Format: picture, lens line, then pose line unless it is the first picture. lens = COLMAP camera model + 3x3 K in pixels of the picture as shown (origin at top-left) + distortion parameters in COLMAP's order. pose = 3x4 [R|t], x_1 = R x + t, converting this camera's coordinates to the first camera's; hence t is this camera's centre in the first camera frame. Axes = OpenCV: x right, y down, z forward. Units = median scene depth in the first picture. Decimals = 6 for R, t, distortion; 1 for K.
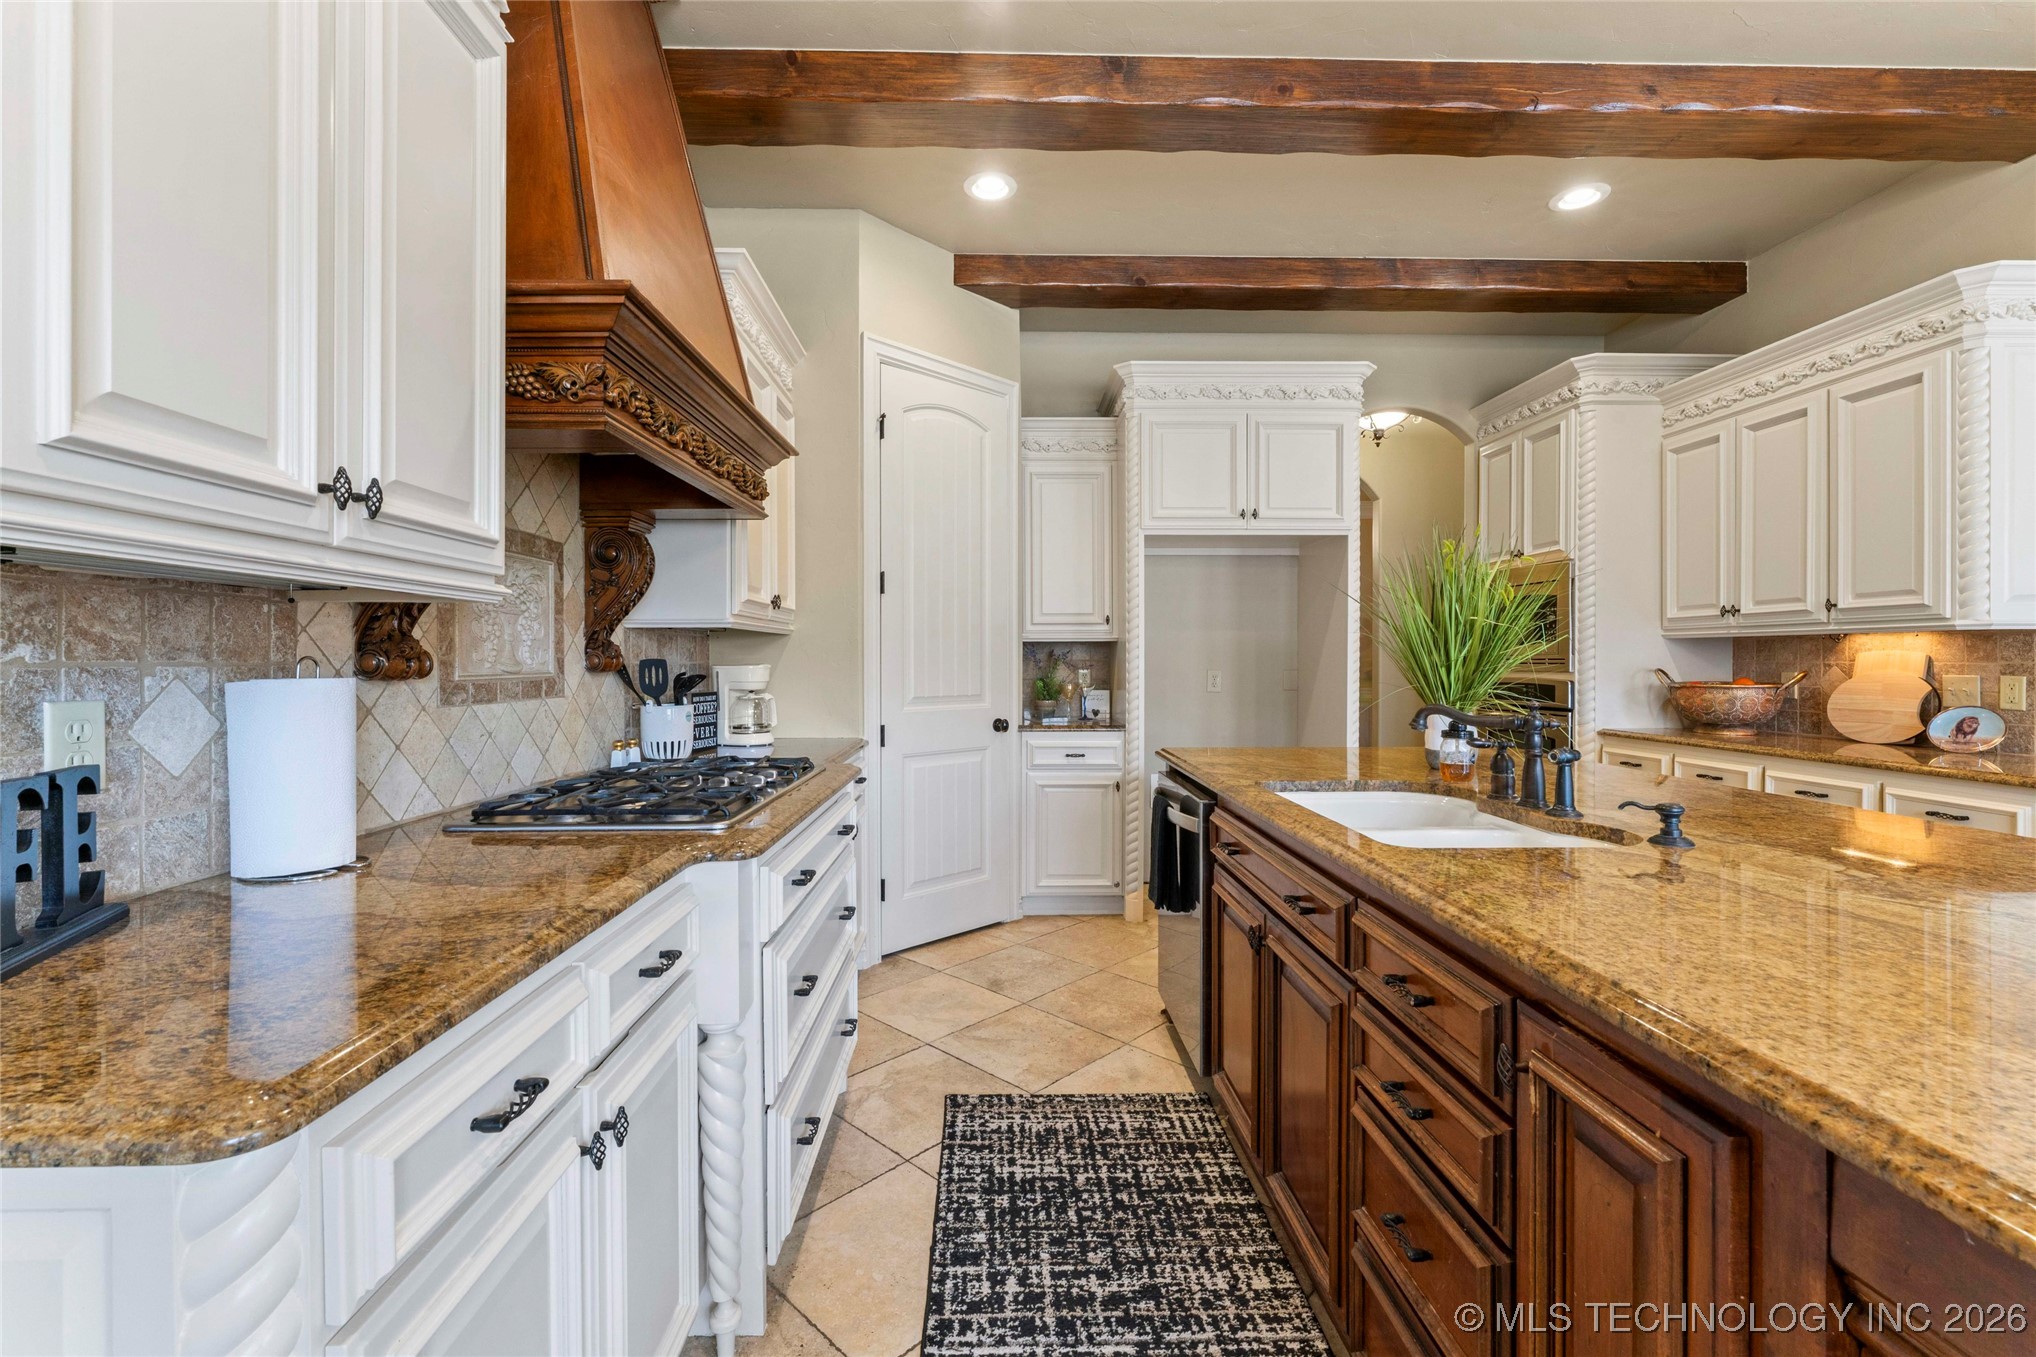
lens RADIAL K [[865.6, 0, 1014.9], [0, 865.6, 662.9], [0, 0, 1]] dist [0.000060, 0.000351]
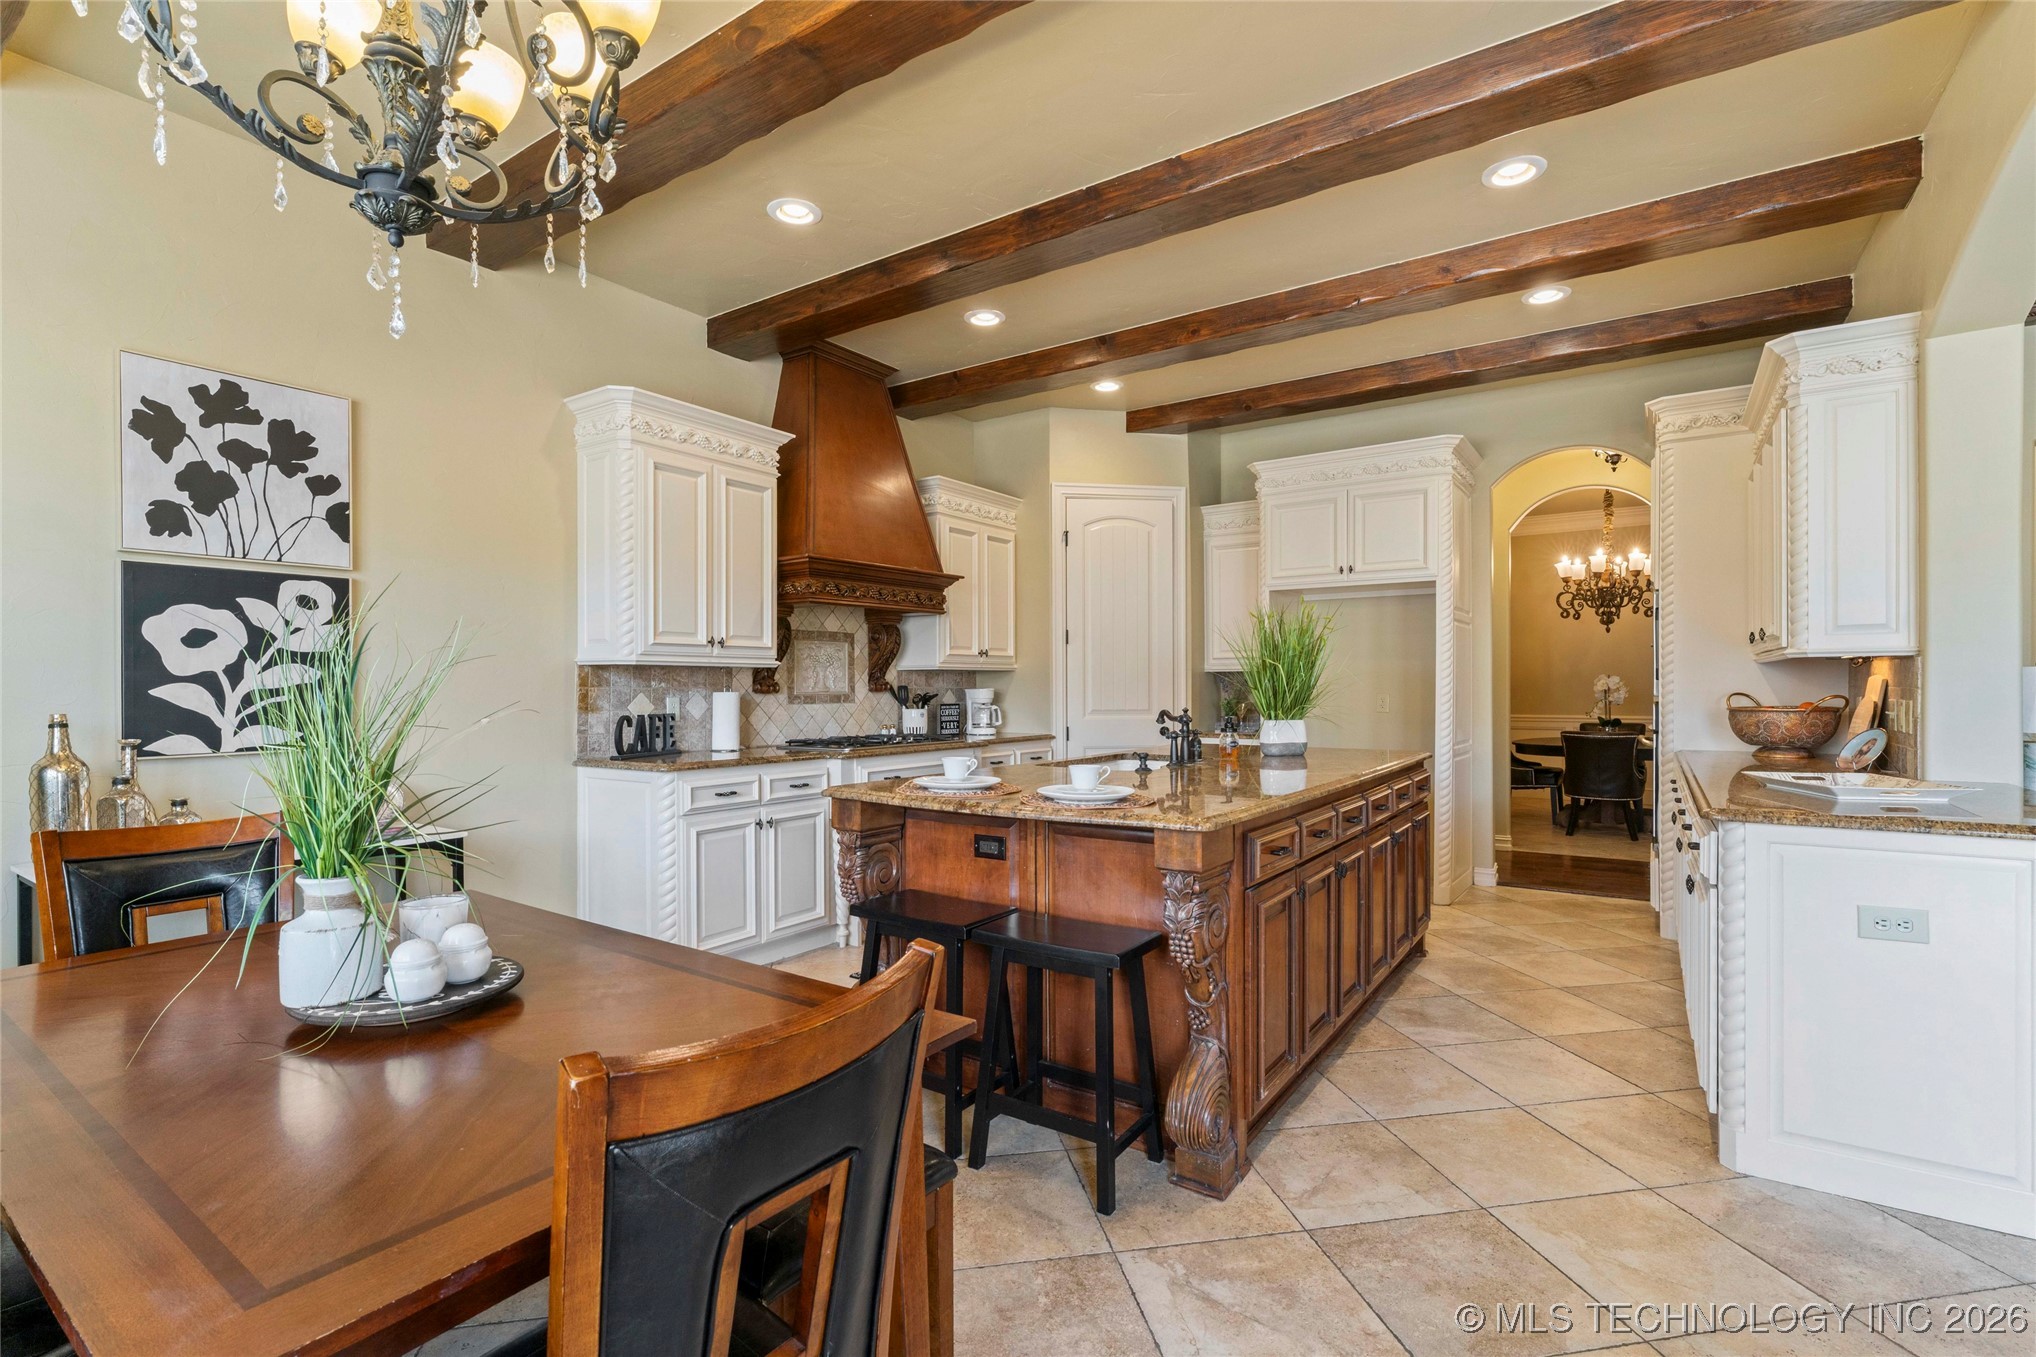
lens RADIAL K [[929.8, 0, 1012.4], [0, 929.8, 689.8], [0, 0, 1]] dist [0.004033, 0.000118]
pose [[0.811193, 0.000687, -0.584778, 1.034323], [0.000359, 0.999999, 0.001673, 0.001552], [0.584779, -0.001567, 0.811191, -0.598050]]
